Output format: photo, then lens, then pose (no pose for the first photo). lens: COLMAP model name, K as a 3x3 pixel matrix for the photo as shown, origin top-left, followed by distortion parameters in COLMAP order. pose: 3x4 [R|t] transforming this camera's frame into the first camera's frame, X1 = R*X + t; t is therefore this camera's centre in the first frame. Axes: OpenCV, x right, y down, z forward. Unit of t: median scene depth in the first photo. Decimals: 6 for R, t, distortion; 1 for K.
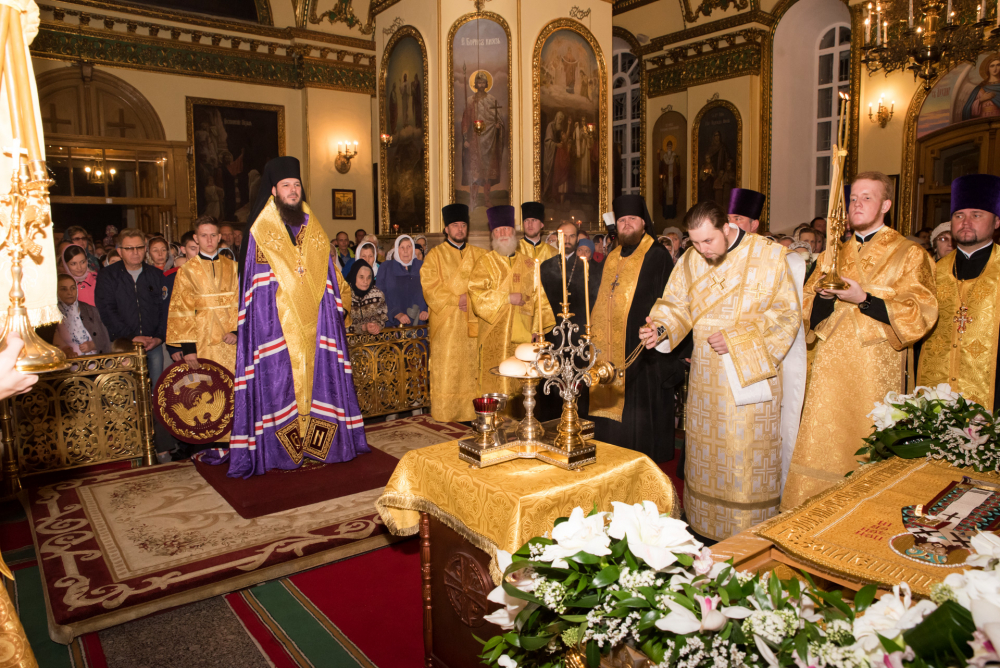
lens RADIAL K [[688.1, 0, 498.4], [0, 688.1, 326.5], [0, 0, 1]] dist [-0.125915, 0.085854]
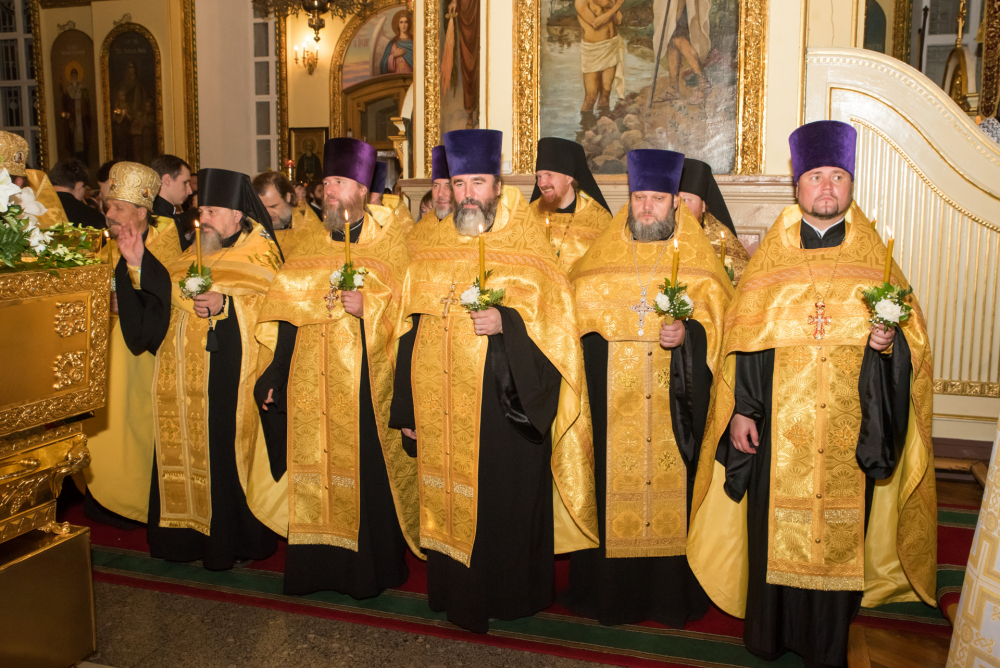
lens RADIAL K [[877.1, 0, 526.2], [0, 877.1, 290.4], [0, 0, 1]] dist [-0.034365, 0.071280]
pose [[0.816775, -0.049655, 0.574815, 0.107437], [0.058717, 0.998271, 0.002802, 0.008780], [-0.573960, 0.031463, 0.818279, -0.132838]]
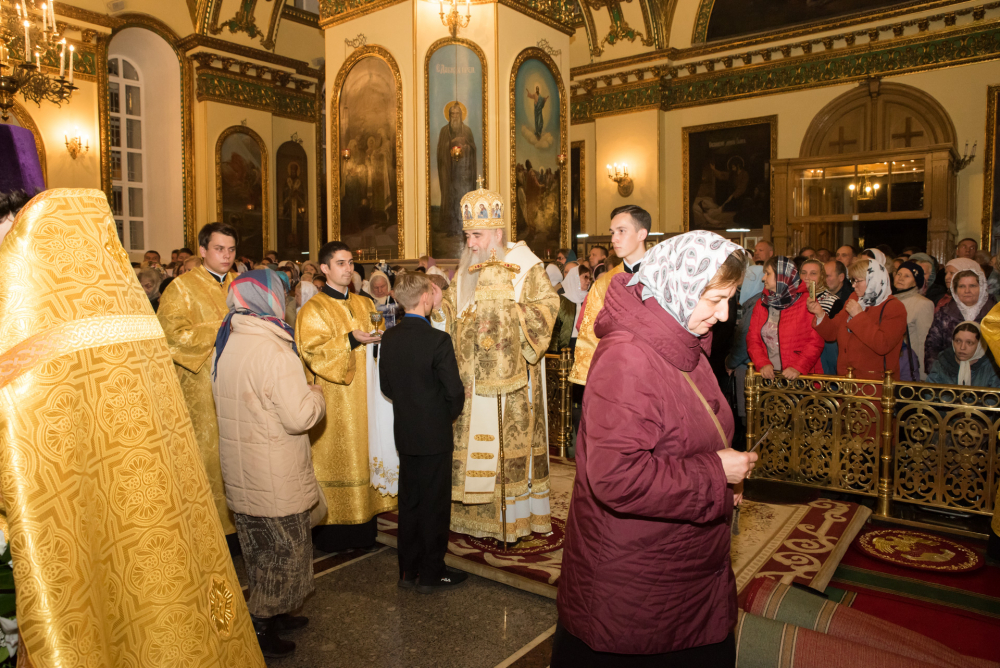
lens RADIAL K [[688.1, 0, 492.4], [0, 688.1, 334.6], [0, 0, 1]] dist [-0.125915, 0.085854]
pose [[0.234507, 0.093726, -0.967586, 0.232984], [-0.107613, 0.991727, 0.069983, -0.026468], [0.966140, 0.087714, 0.242652, 0.236082]]
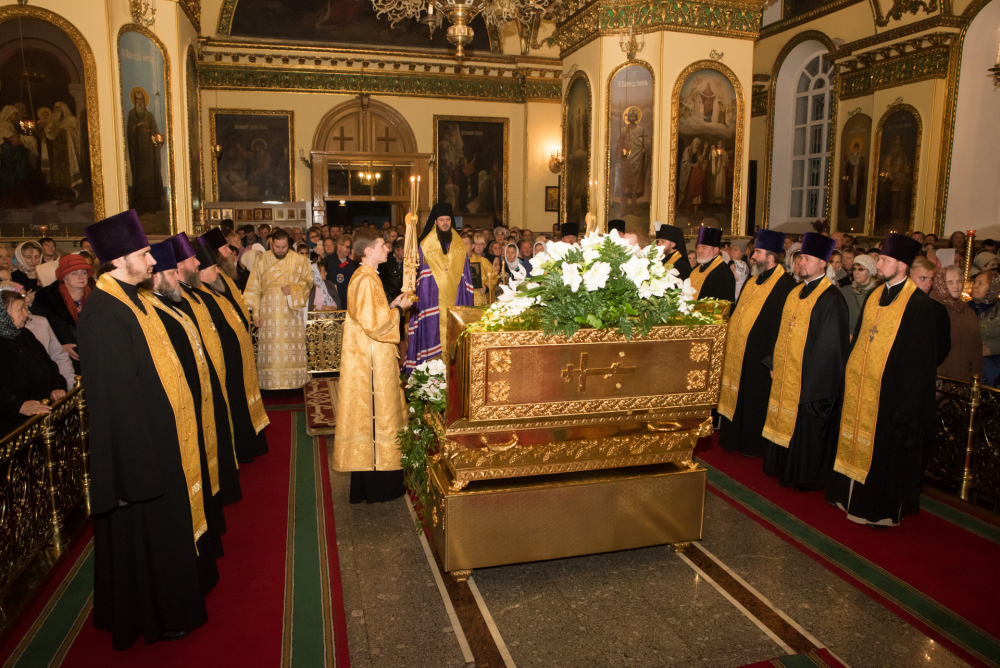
lens RADIAL K [[688.1, 0, 480.4], [0, 688.1, 324.6], [0, 0, 1]] dist [-0.125915, 0.085854]
pose [[0.920270, 0.076438, -0.383744, 0.163177], [-0.062782, 0.996872, 0.048008, -0.010371], [0.386214, -0.020088, 0.922191, -0.203604]]
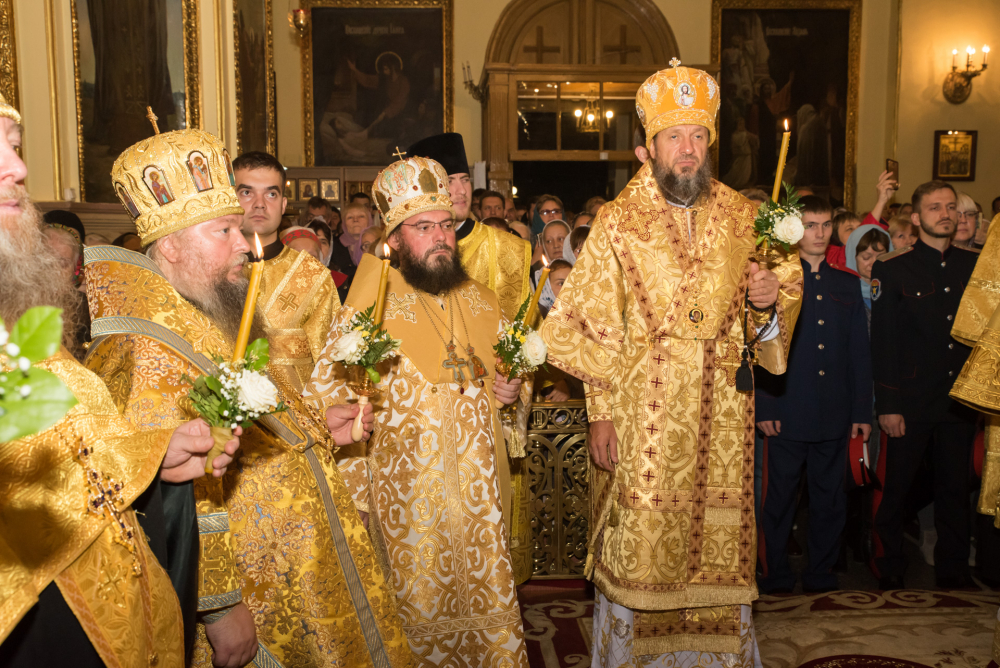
lens RADIAL K [[979.8, 0, 487.4], [0, 979.8, 323.0], [0, 0, 1]] dist [0.034410, 0.000000]
pose [[0.819297, 0.066091, -0.569548, -0.072252], [-0.075002, 0.997153, 0.007821, -0.009675], [0.568443, 0.036310, 0.821921, 0.067887]]
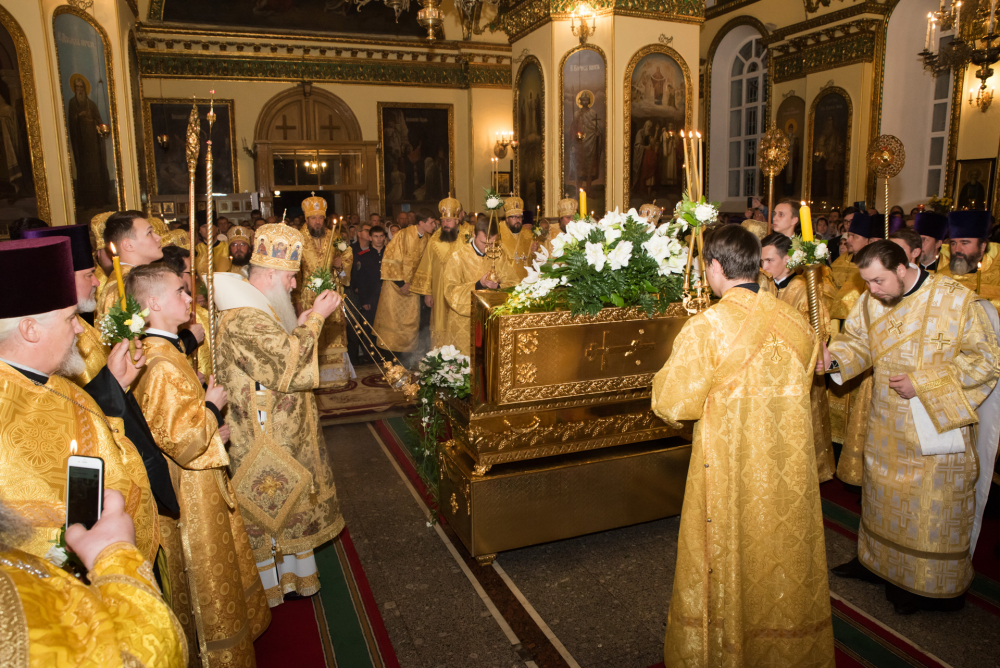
lens RADIAL K [[688.1, 0, 483.5], [0, 688.1, 319.9], [0, 0, 1]] dist [-0.125915, 0.085854]
pose [[0.956133, 0.043818, -0.289636, 0.128793], [-0.029097, 0.998066, 0.054941, -0.006924], [0.291483, -0.044104, 0.955559, -0.215236]]
